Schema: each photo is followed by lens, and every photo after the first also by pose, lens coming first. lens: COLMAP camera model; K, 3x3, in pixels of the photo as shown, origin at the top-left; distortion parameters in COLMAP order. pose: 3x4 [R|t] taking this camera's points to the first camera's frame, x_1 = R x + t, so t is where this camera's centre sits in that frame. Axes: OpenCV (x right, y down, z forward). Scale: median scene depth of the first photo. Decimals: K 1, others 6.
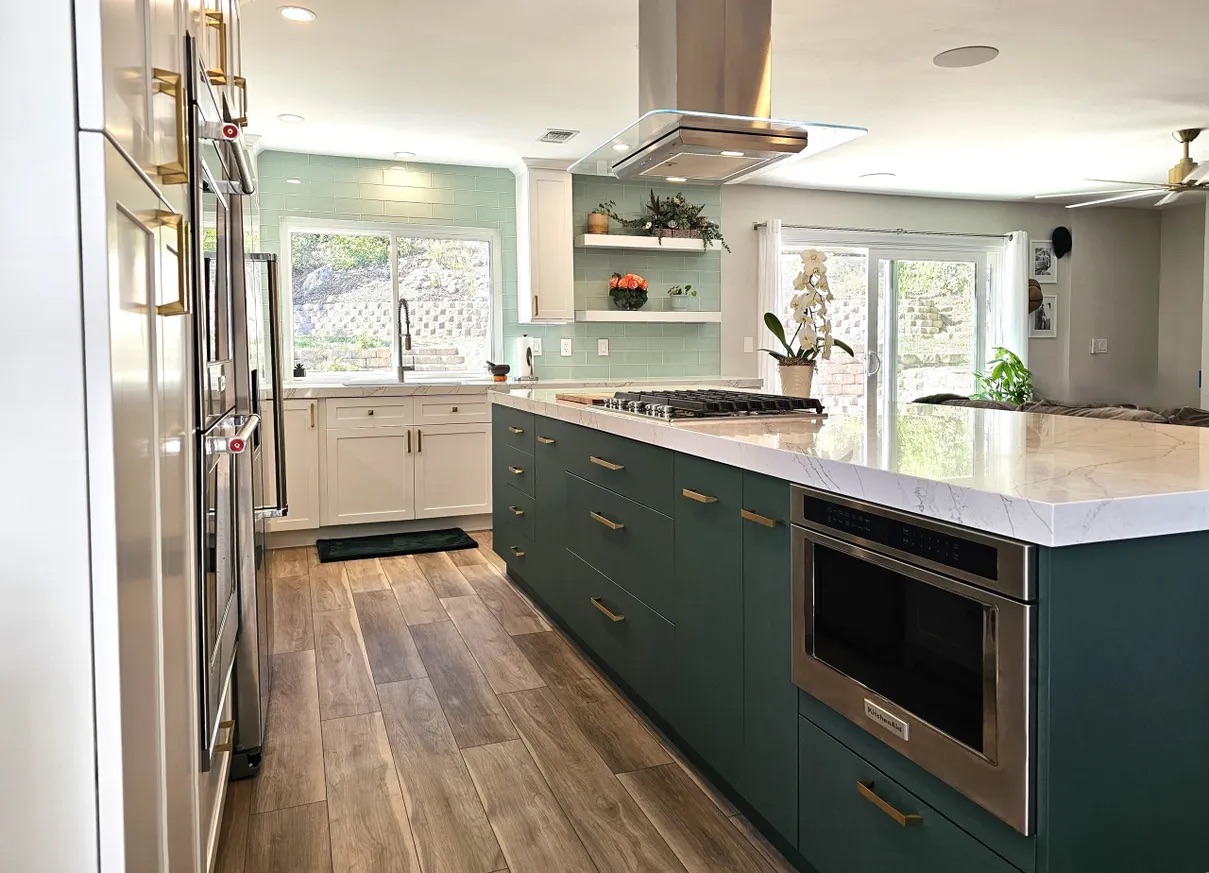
lens RADIAL K [[882.8, 0, 609.8], [0, 882.8, 434.5], [0, 0, 1]] dist [0.053632, 0.000607]
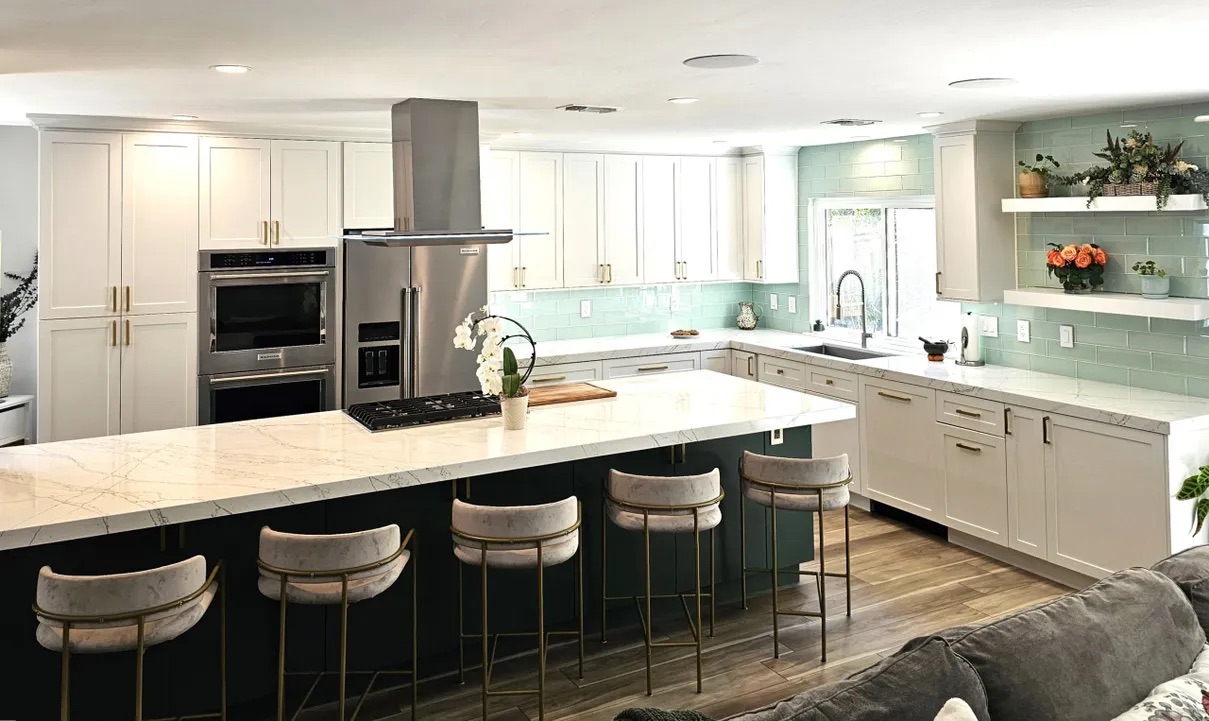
lens RADIAL K [[917.7, 0, 608.5], [0, 917.7, 192.5], [0, 0, 1]] dist [0.054220, -0.039161]
pose [[0.155867, -0.027068, -0.987407, 0.750815], [-0.084210, 0.995621, -0.040586, -0.161811], [0.984182, 0.089476, 0.152905, 0.490277]]
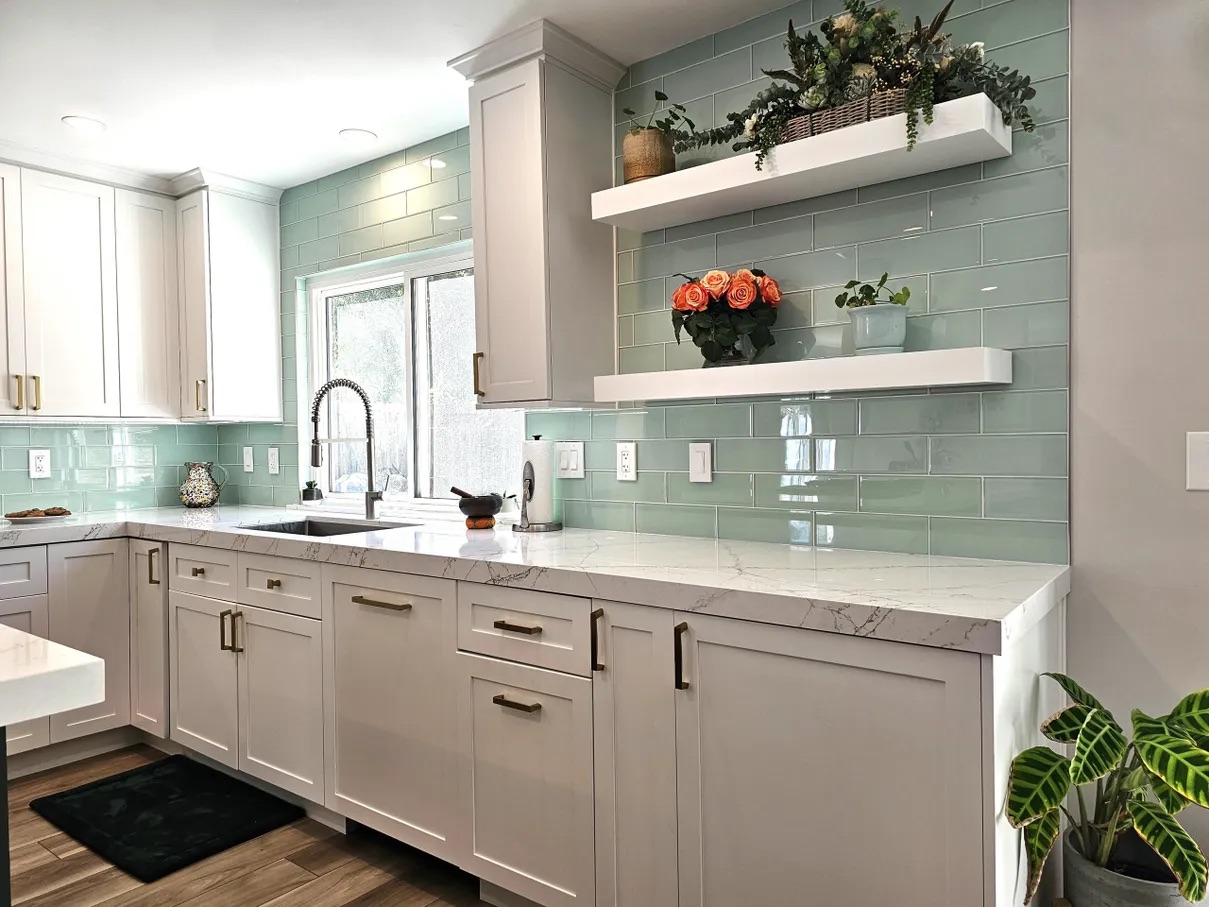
lens RADIAL K [[817.9, 0, 600.5], [0, 817.9, 452.7], [0, 0, 1]] dist [0.068061, -0.017632]
pose [[0.533529, 0.011644, -0.845702, 0.294402], [-0.067641, 0.997290, -0.028942, -0.091819], [0.843073, 0.072645, 0.532871, 0.784697]]
